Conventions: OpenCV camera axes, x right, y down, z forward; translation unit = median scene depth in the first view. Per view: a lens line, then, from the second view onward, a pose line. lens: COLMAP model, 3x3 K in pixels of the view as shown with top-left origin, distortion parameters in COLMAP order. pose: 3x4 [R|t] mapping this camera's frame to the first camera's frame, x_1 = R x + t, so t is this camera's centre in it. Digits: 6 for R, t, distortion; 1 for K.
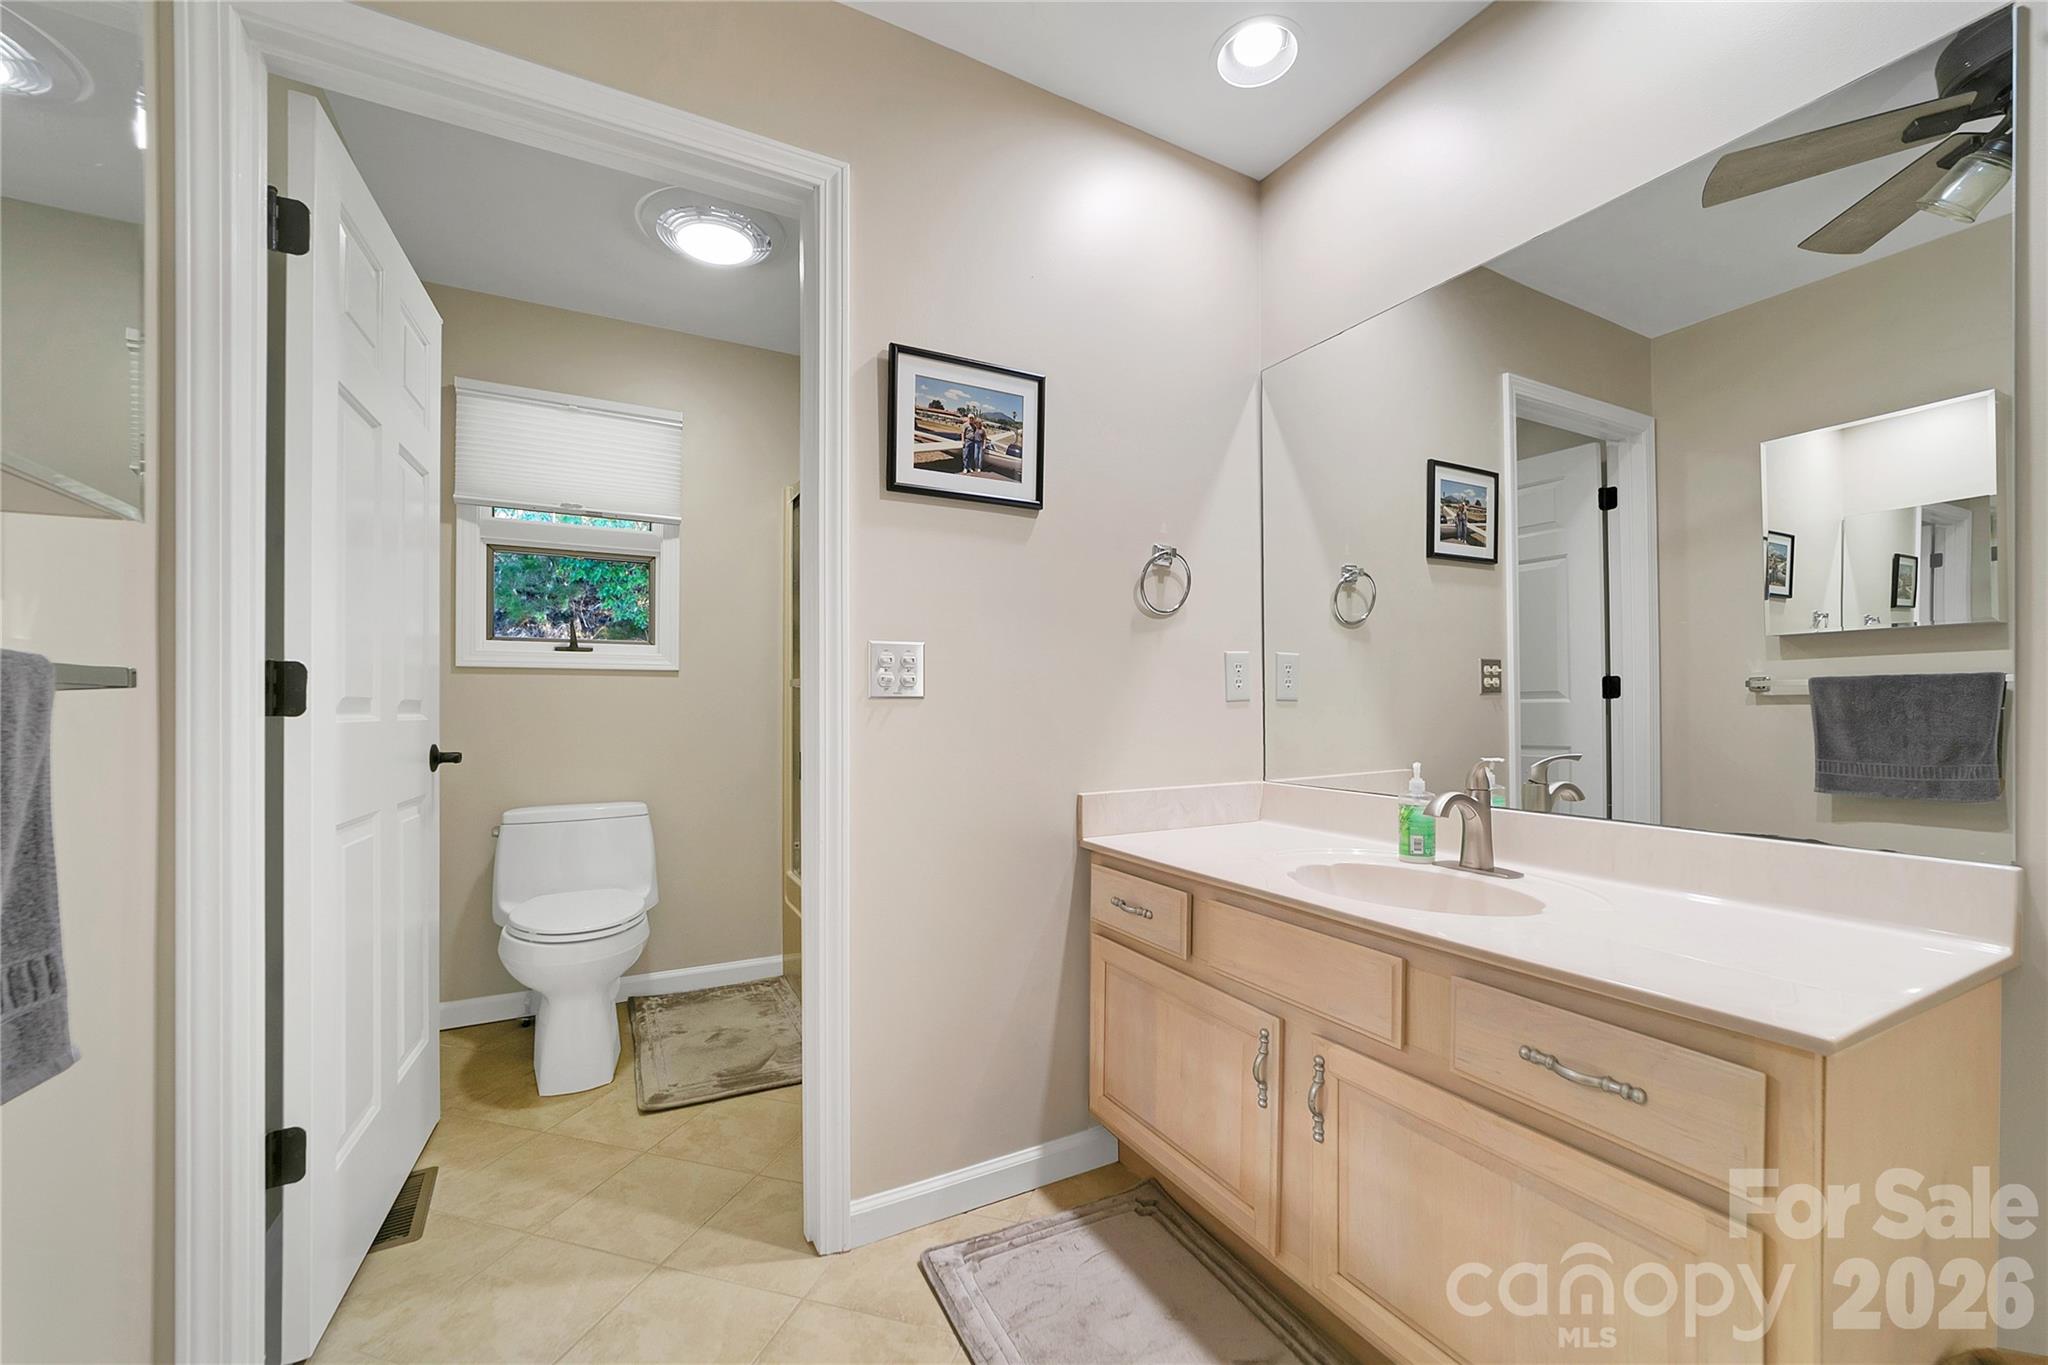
lens RADIAL K [[792.0, 0, 1041.6], [0, 792.0, 689.9], [0, 0, 1]] dist [-0.003542, -0.000237]
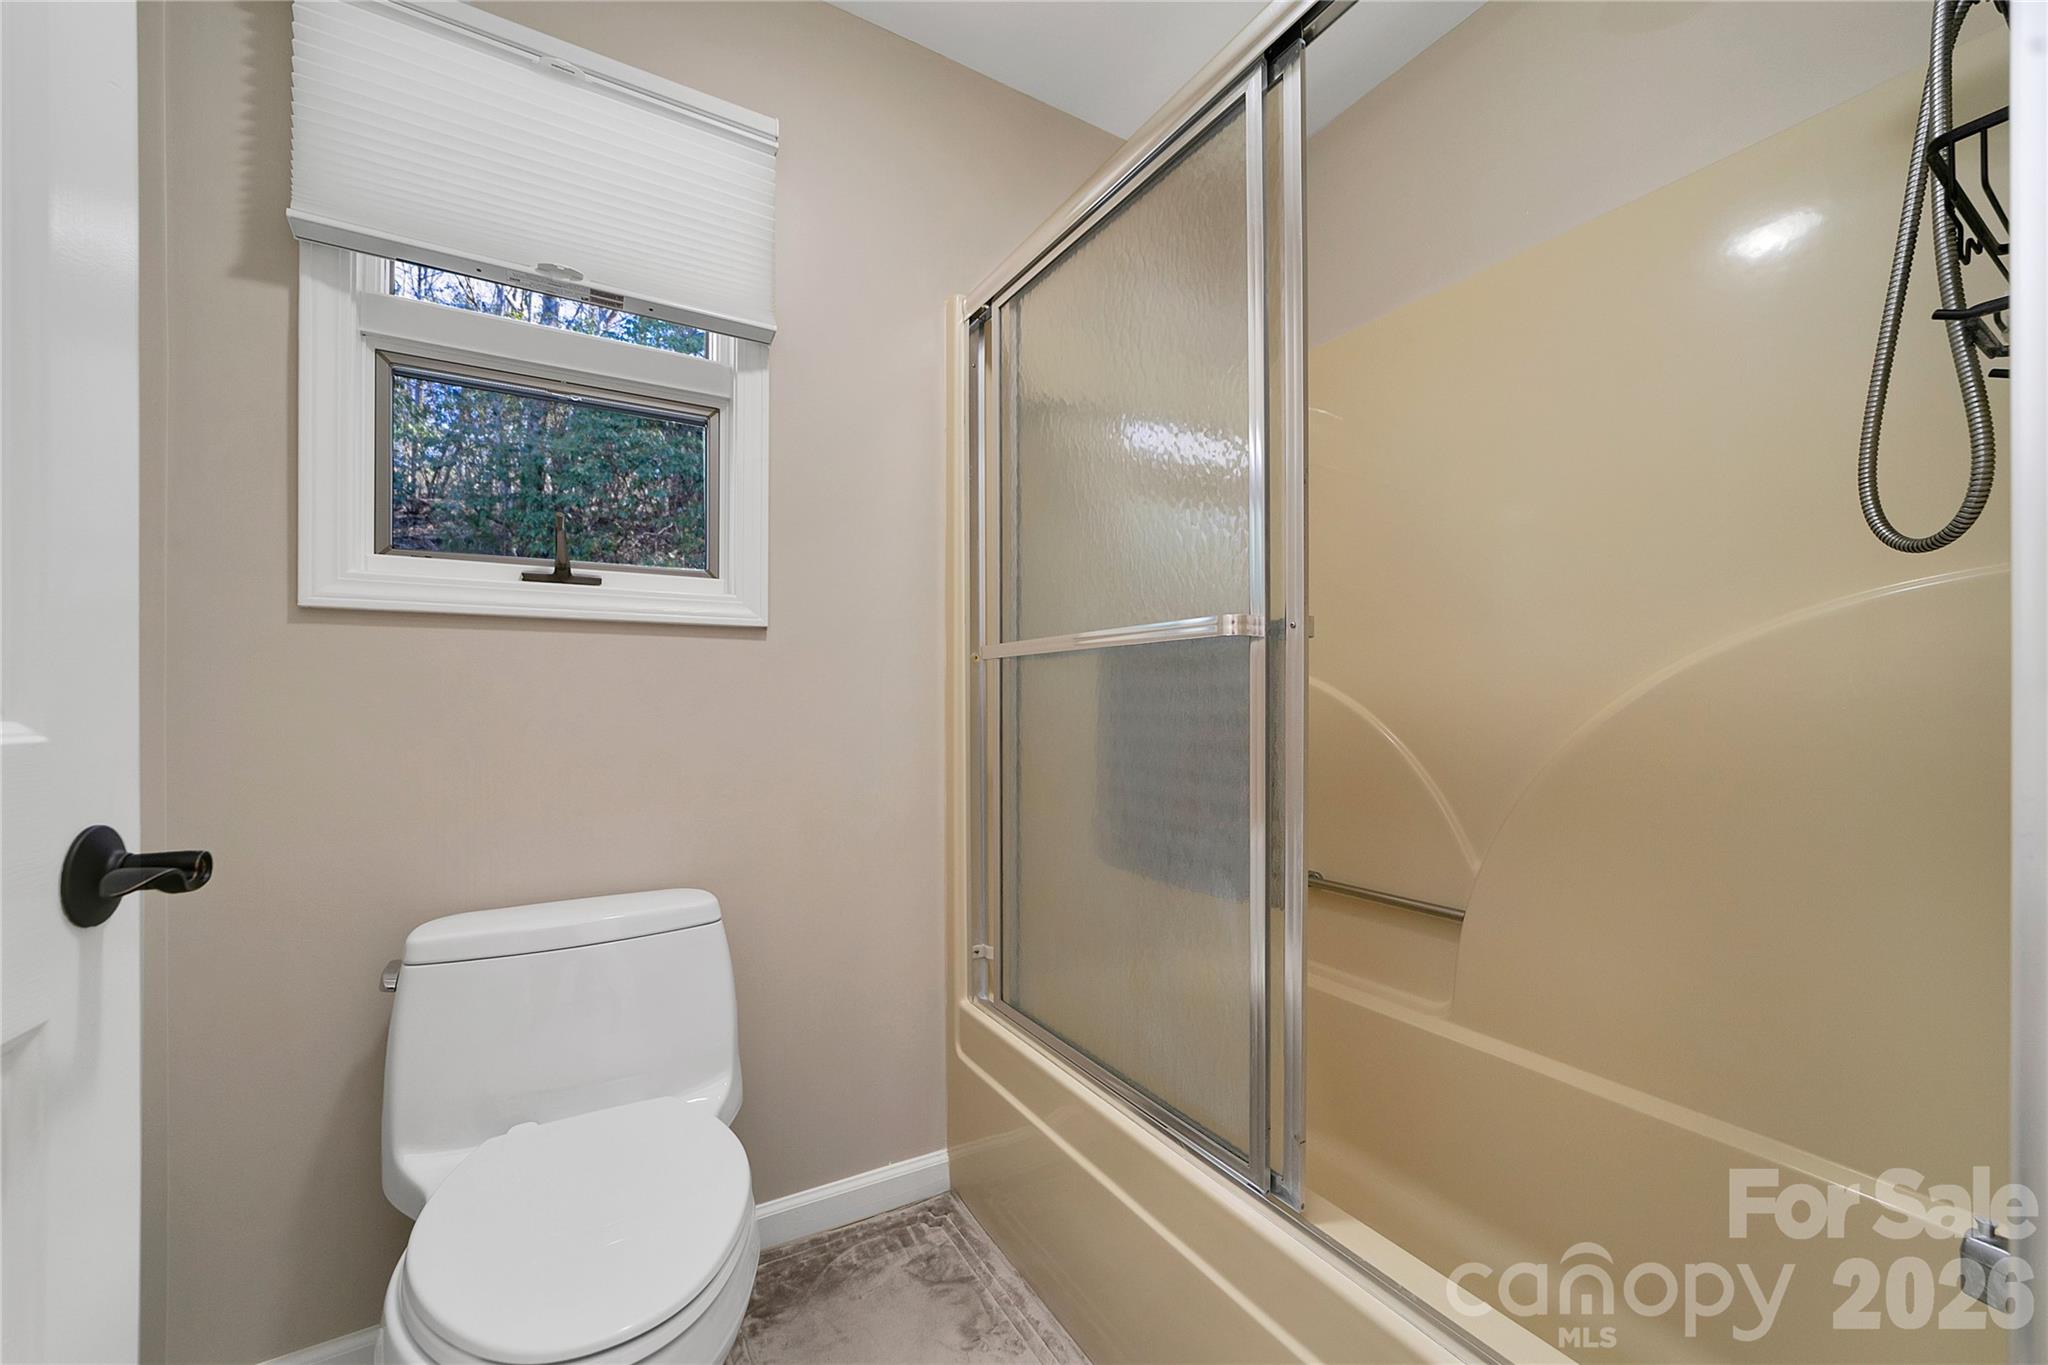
lens RADIAL K [[792.0, 0, 1042.0], [0, 792.0, 694.9], [0, 0, 1]] dist [-0.003542, -0.000237]
pose [[0.999313, 0.005813, 0.036609, -0.310202], [-0.006422, 0.999842, 0.016550, 0.010838], [-0.036507, -0.016773, 0.999193, 0.495416]]
